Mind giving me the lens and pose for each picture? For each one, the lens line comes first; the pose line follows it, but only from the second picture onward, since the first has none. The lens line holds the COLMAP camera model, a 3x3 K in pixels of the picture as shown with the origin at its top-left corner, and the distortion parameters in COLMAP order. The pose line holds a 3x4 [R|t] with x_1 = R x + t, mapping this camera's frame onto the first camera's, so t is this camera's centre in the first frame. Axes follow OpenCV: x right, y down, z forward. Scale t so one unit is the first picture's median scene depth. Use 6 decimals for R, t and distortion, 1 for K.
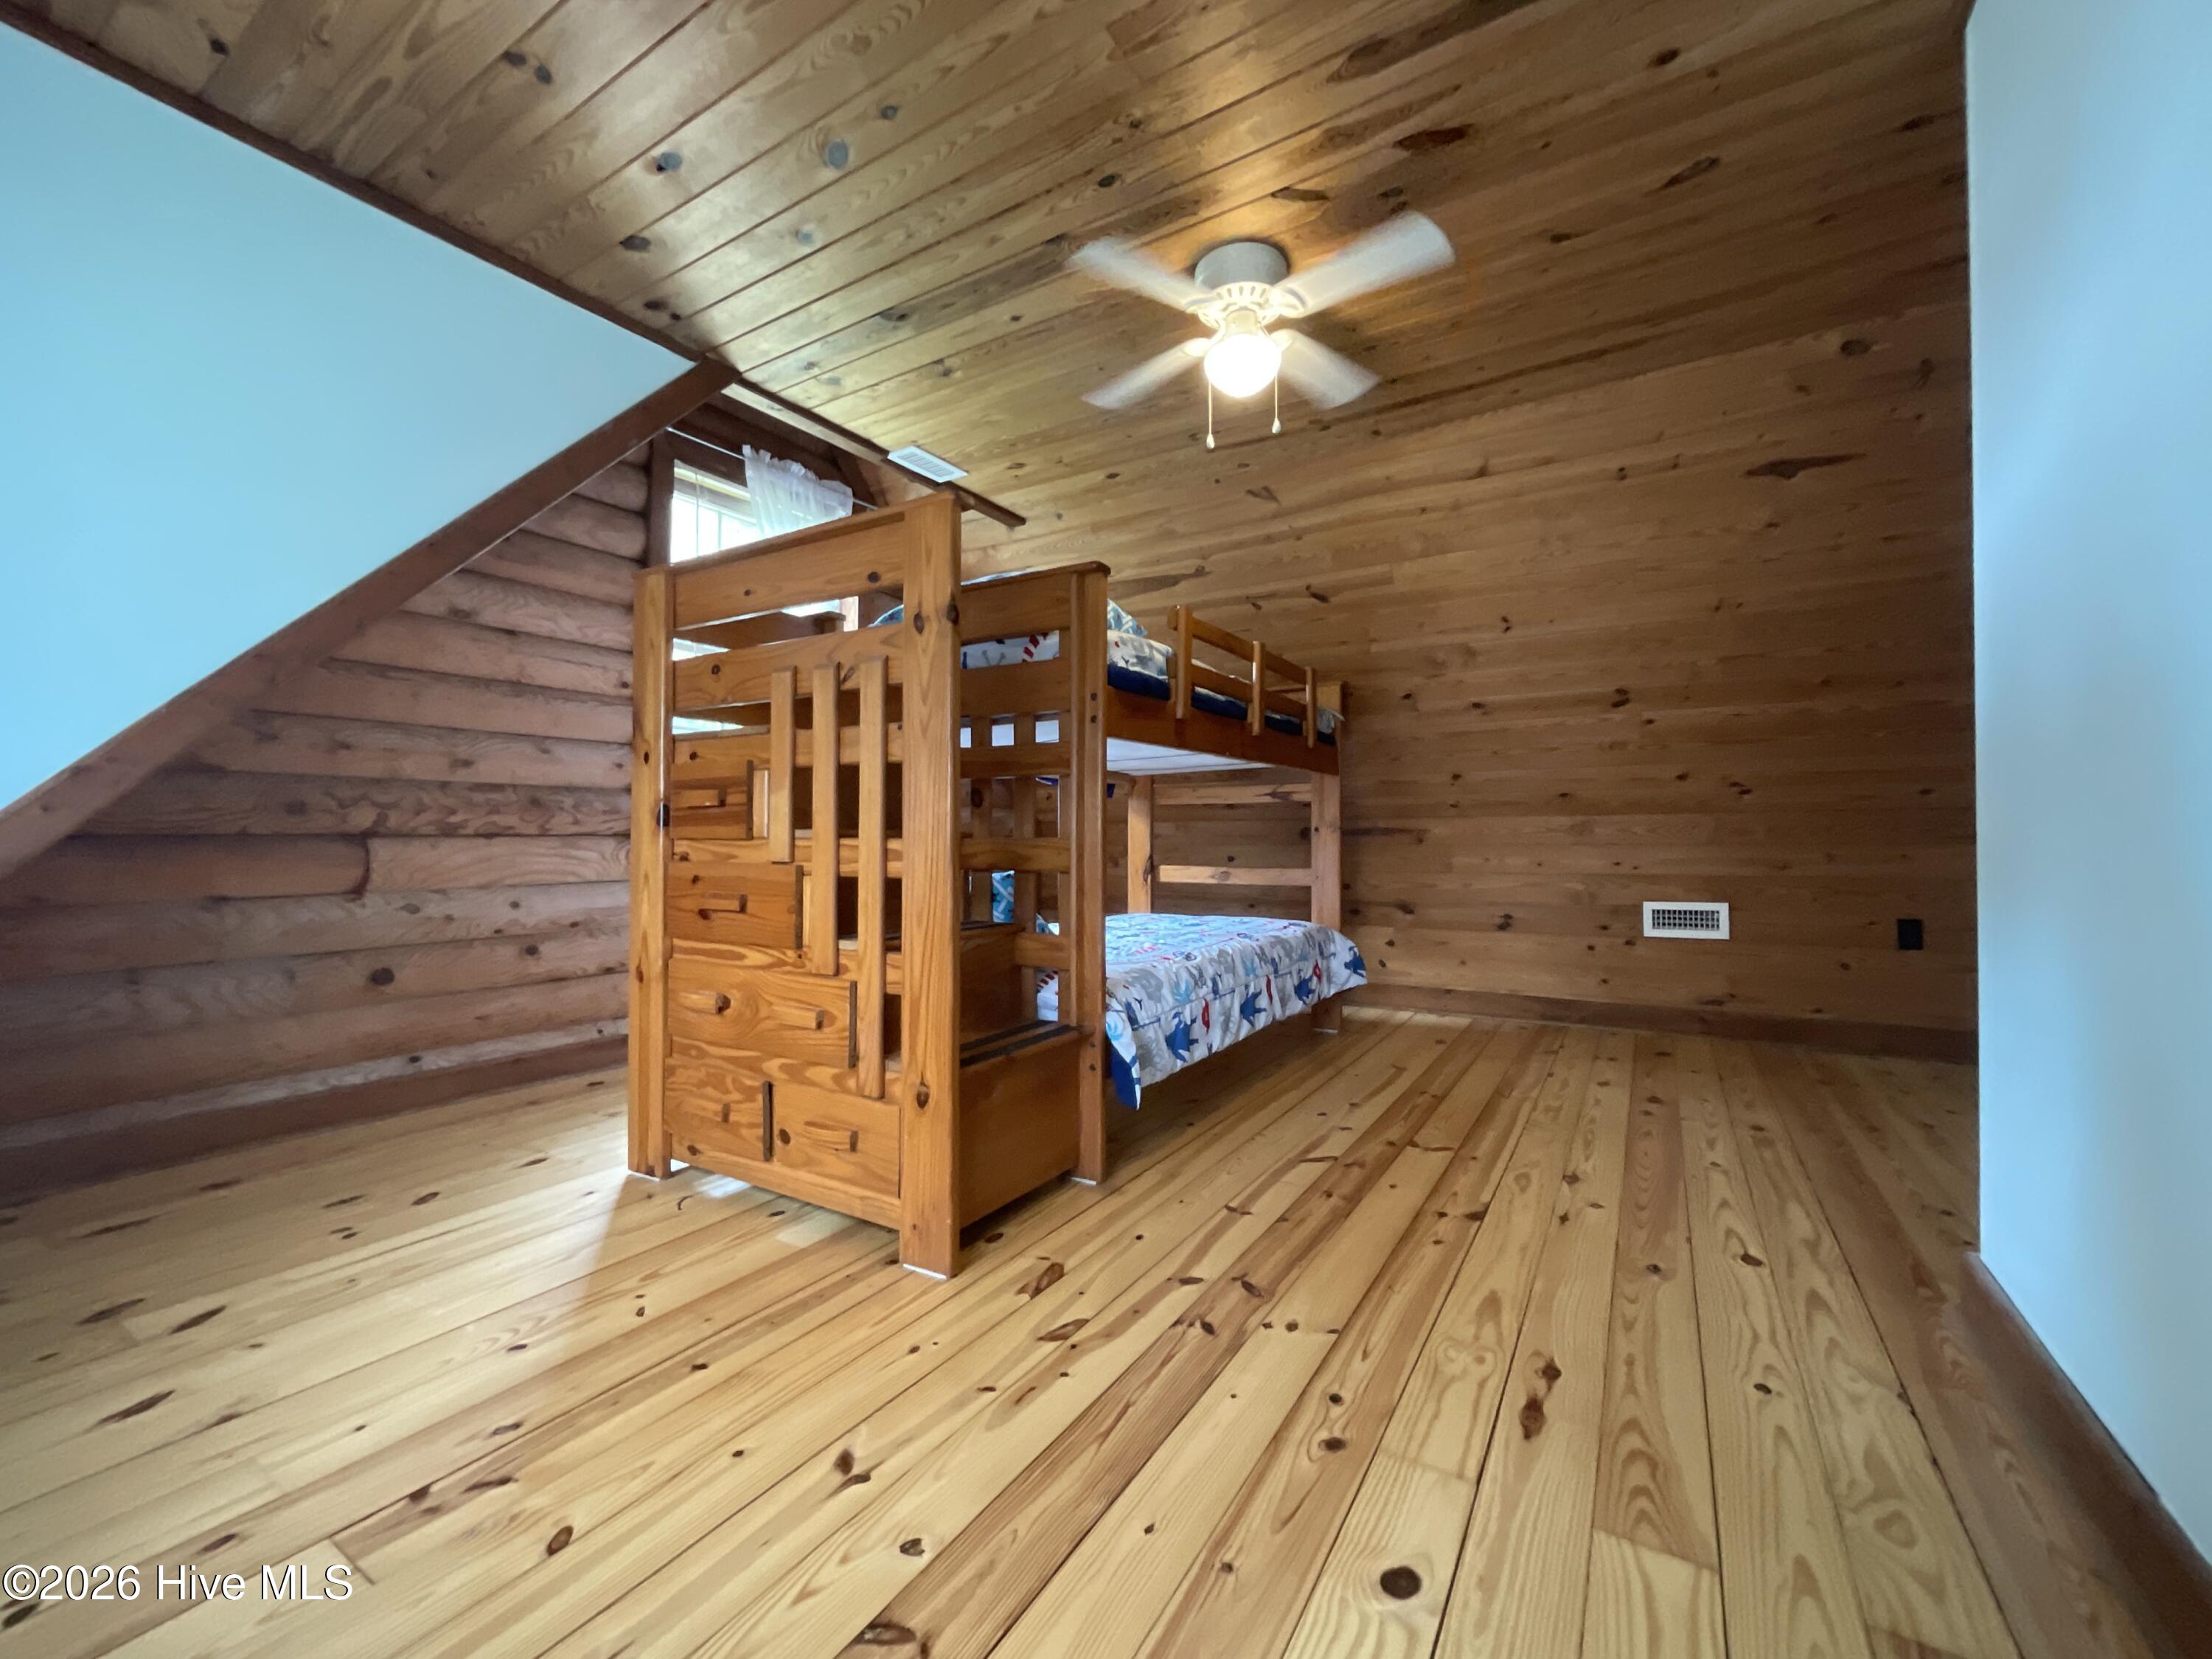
lens RADIAL K [[892.6, 0, 1107.2], [0, 892.6, 825.1], [0, 0, 1]] dist [-0.000791, -0.000417]
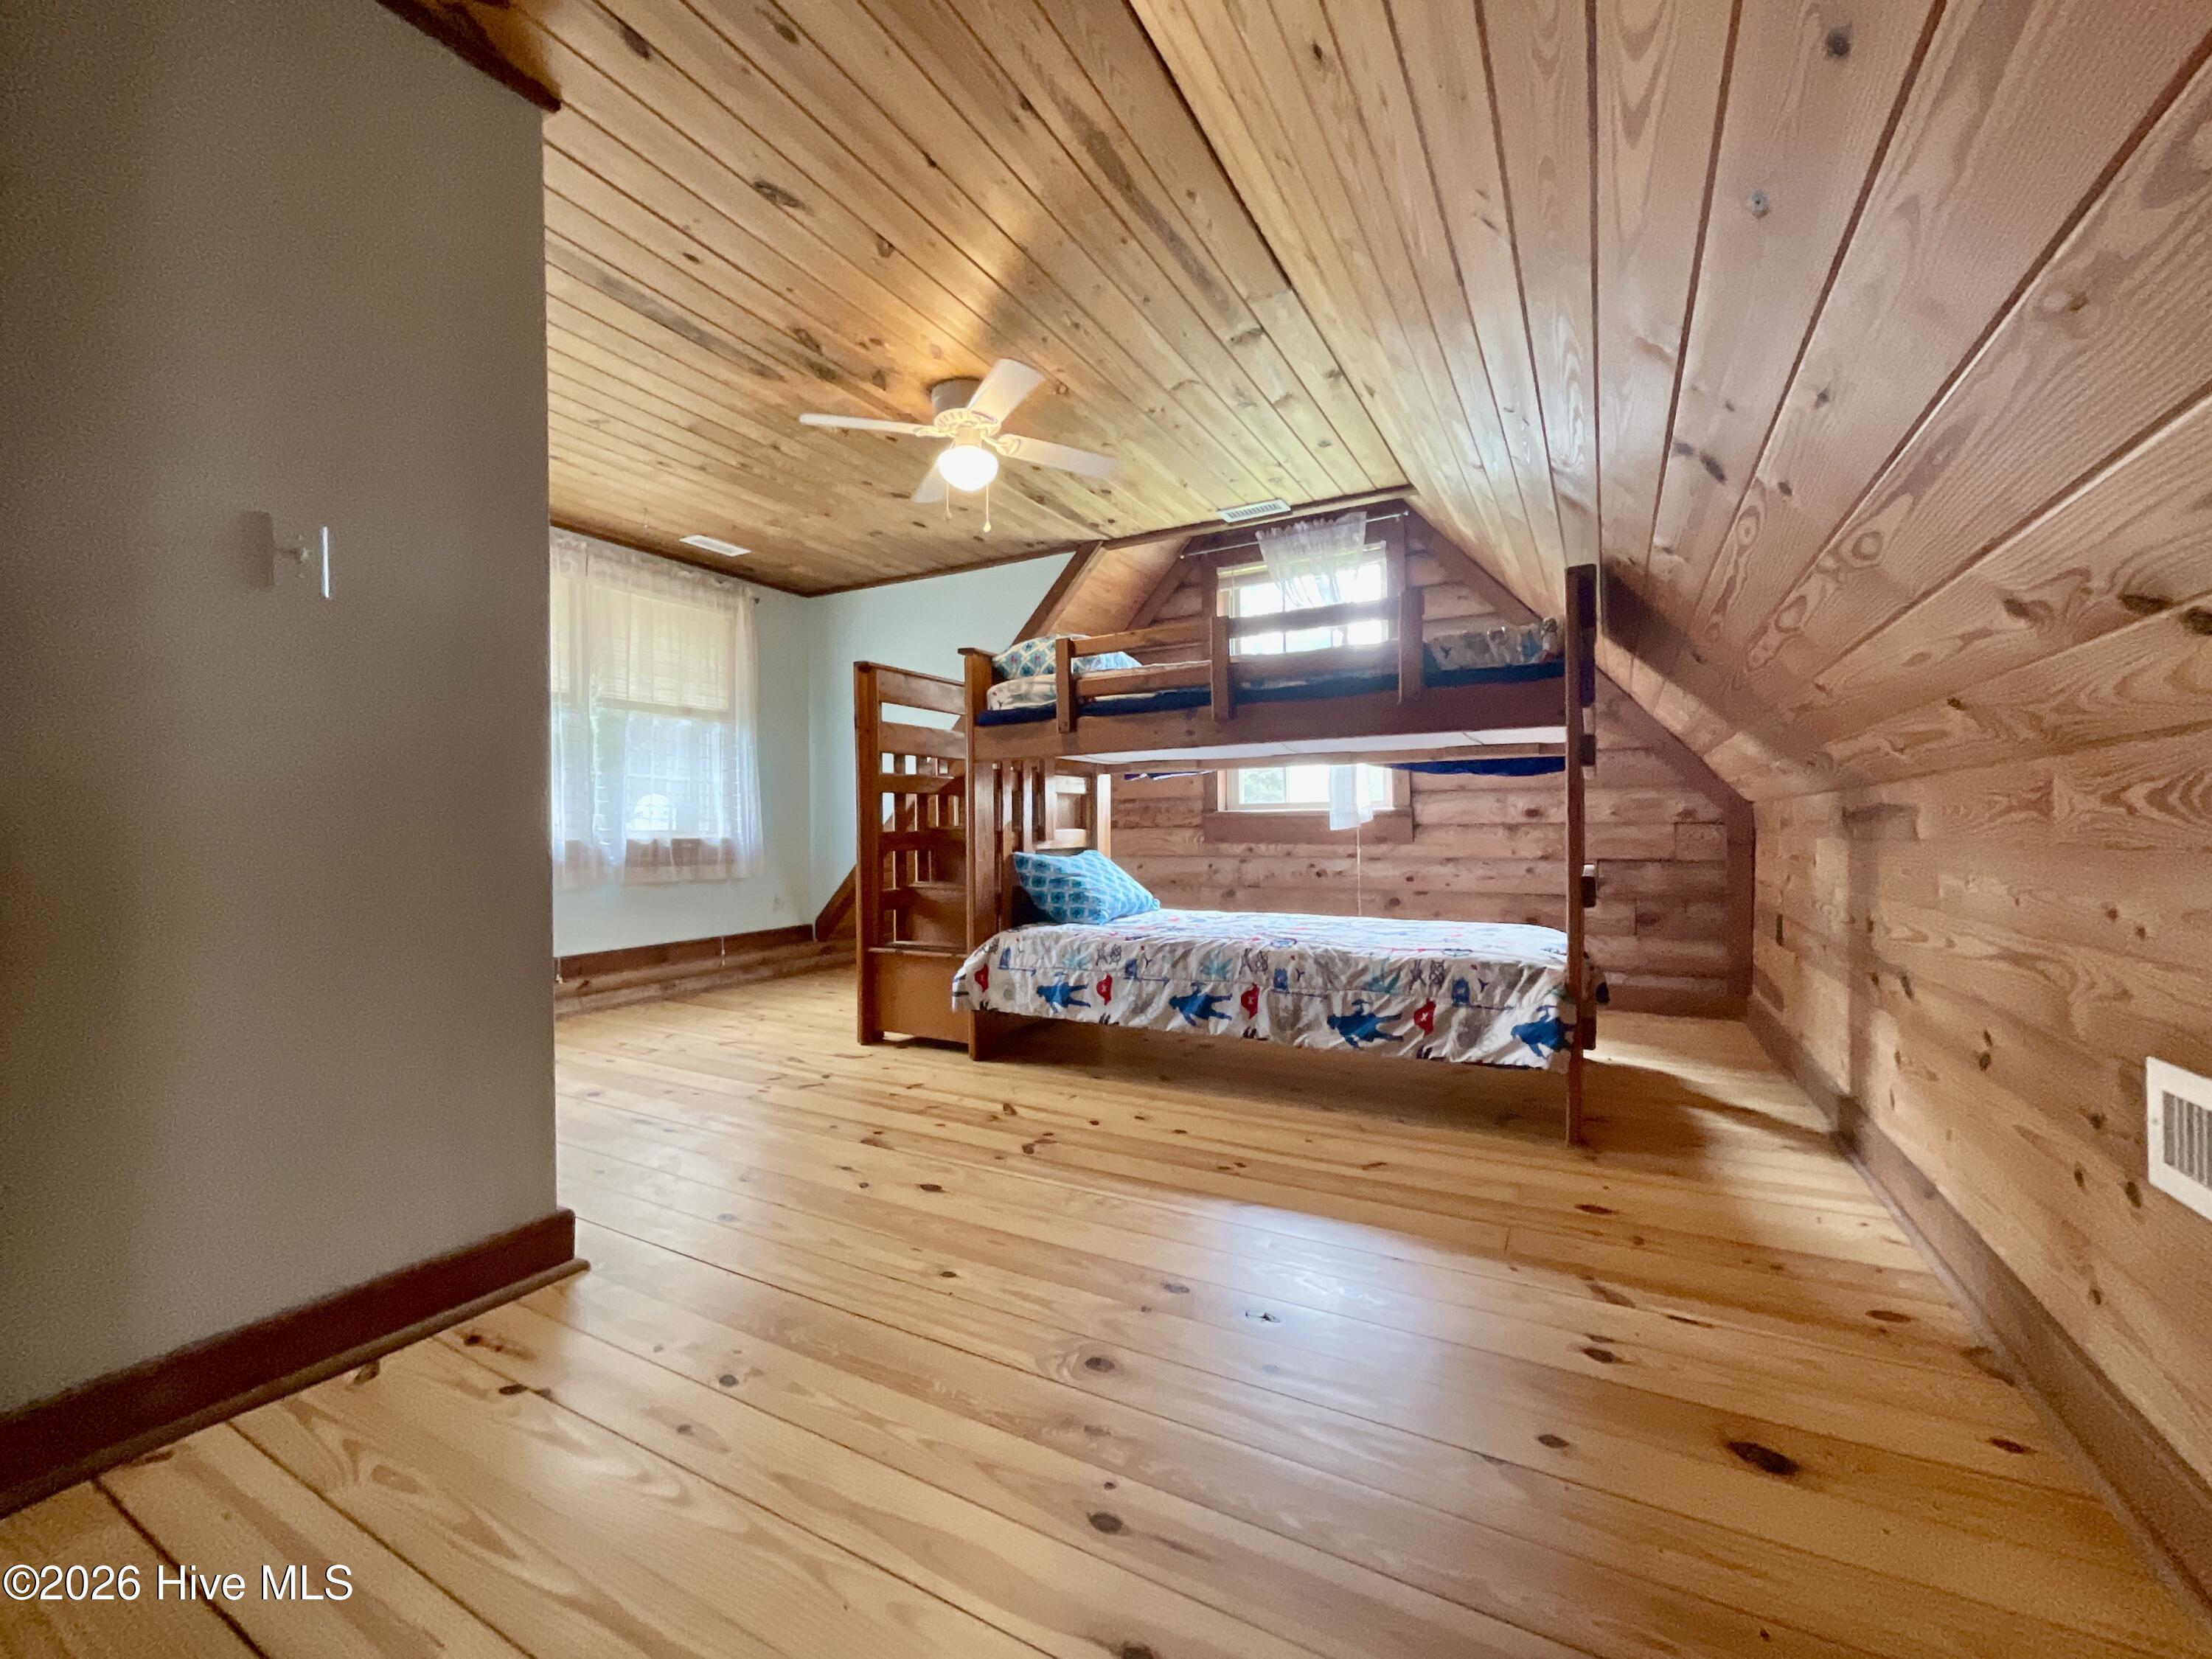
lens RADIAL K [[892.6, 0, 1112.0], [0, 892.6, 833.7], [0, 0, 1]] dist [-0.000791, -0.000417]
pose [[0.052650, 0.005196, -0.998599, 1.365303], [0.024424, 0.999681, 0.006489, 0.013090], [0.998314, -0.024732, 0.052507, 1.057763]]
